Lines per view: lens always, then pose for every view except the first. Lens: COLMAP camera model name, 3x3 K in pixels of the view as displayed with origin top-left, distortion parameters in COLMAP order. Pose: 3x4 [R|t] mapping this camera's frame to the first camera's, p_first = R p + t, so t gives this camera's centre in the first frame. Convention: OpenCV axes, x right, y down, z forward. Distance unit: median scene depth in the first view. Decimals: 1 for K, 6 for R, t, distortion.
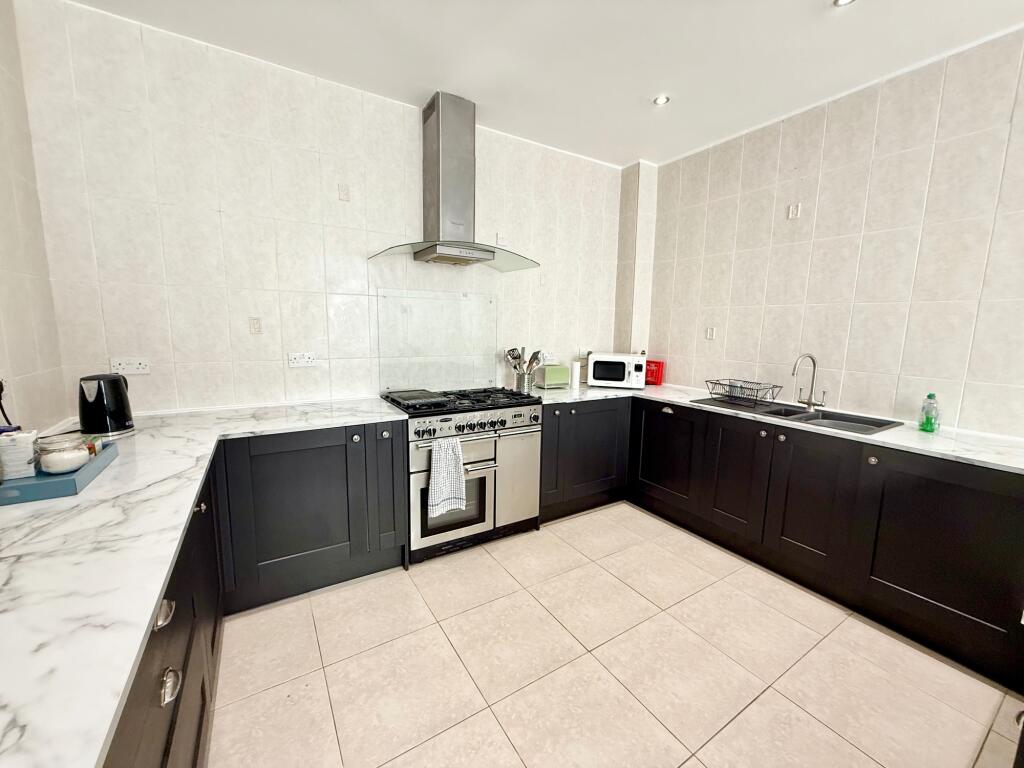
lens RADIAL K [[414.2, 0, 522.9], [0, 414.2, 382.0], [0, 0, 1]] dist [-0.001501, 0.000149]
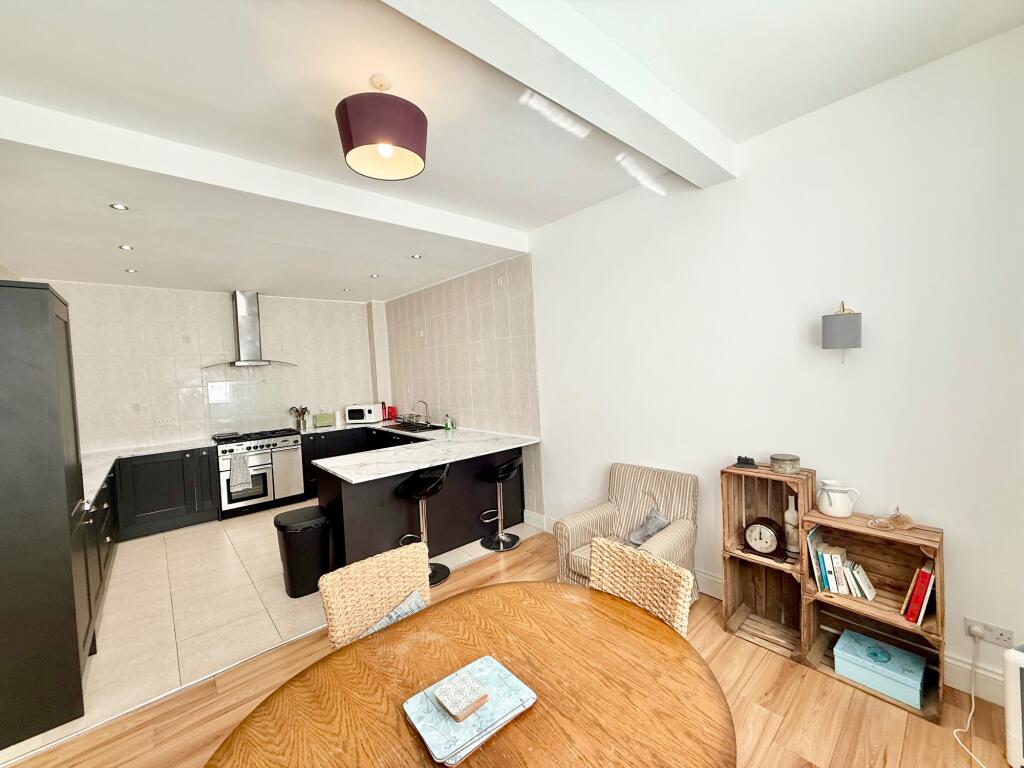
lens RADIAL K [[403.6, 0, 509.0], [0, 403.6, 383.3], [0, 0, 1]] dist [0.002142, 0.000444]
pose [[0.985550, -0.069744, 0.154357, 0.796075], [0.085606, 0.991436, -0.098622, 0.092852], [-0.146157, 0.110411, 0.983081, -1.144757]]
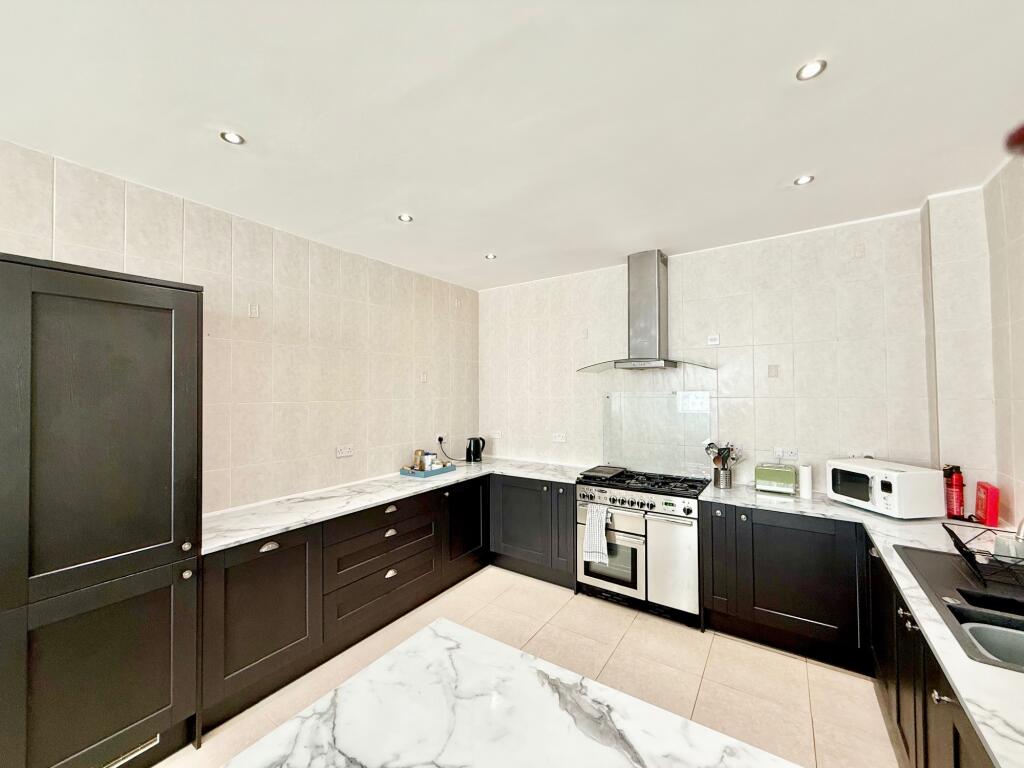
lens RADIAL K [[403.6, 0, 509.0], [0, 403.6, 383.3], [0, 0, 1]] dist [0.002142, 0.000444]
pose [[0.408345, -0.040180, -0.911943, 0.831937], [-0.112849, 0.989145, -0.094113, -0.090305], [0.905825, 0.141342, 0.399378, 0.140369]]
